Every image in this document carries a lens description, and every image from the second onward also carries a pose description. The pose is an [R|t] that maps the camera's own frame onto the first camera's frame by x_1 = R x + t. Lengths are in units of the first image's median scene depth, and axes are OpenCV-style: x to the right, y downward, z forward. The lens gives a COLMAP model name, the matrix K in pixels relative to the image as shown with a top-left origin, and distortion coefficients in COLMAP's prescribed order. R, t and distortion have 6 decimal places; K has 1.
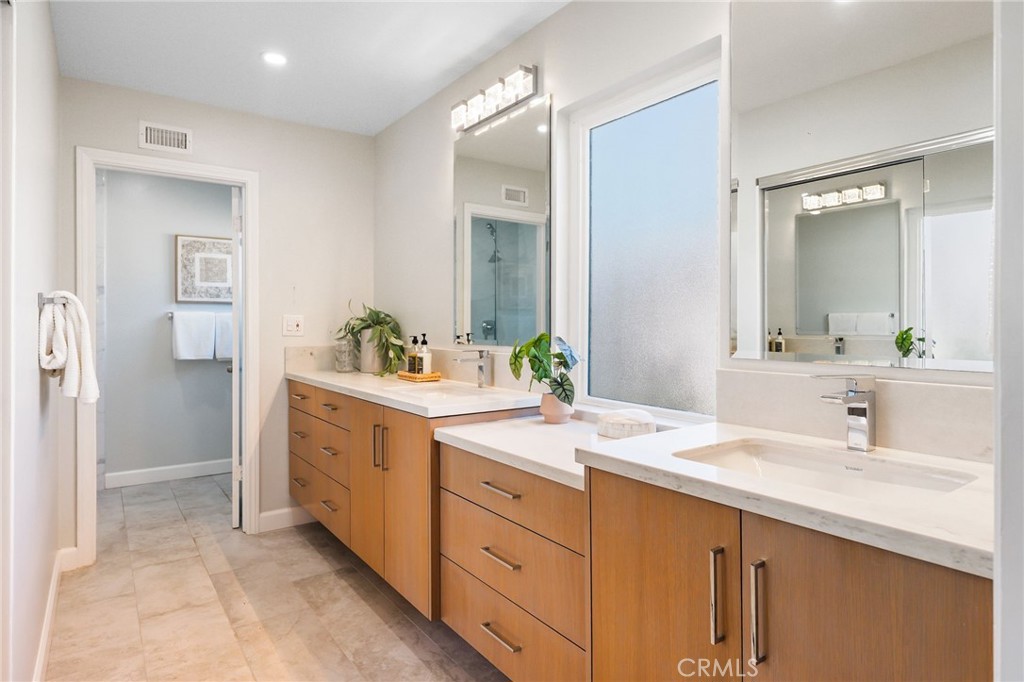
lens RADIAL K [[592.2, 0, 512.3], [0, 592.2, 328.9], [0, 0, 1]] dist [0.002515, 0.001487]
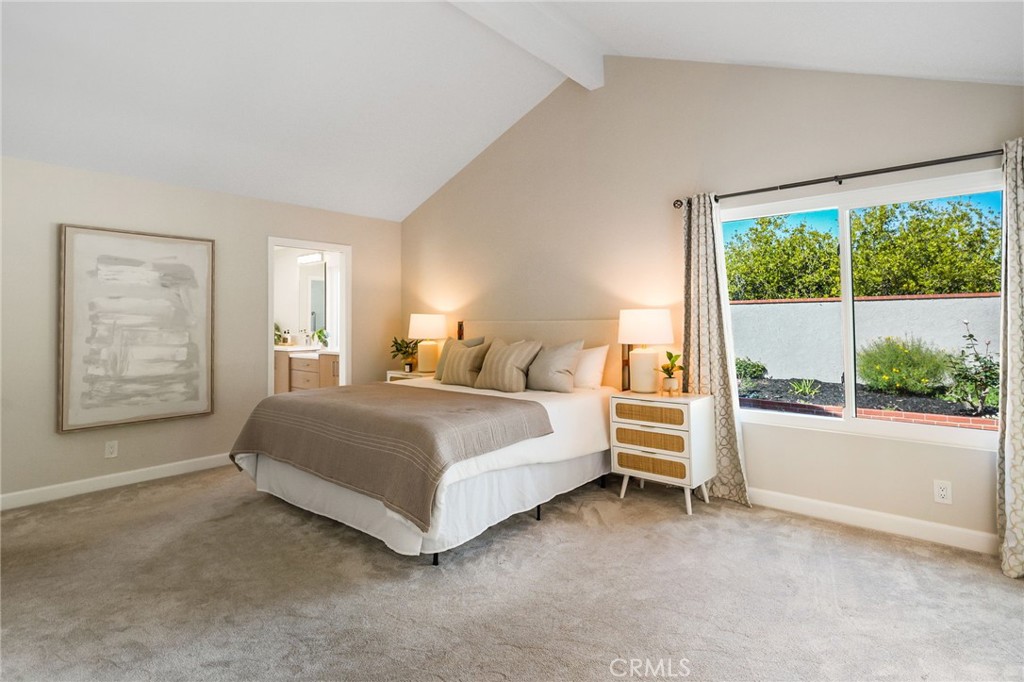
lens RADIAL K [[501.5, 0, 514.8], [0, 501.5, 319.2], [0, 0, 1]] dist [-0.002824, 0.000128]
pose [[0.966598, -0.000226, 0.256297, 0.389576], [0.004669, 0.999849, -0.016727, 0.003283], [-0.256254, 0.017365, 0.966453, -2.195996]]
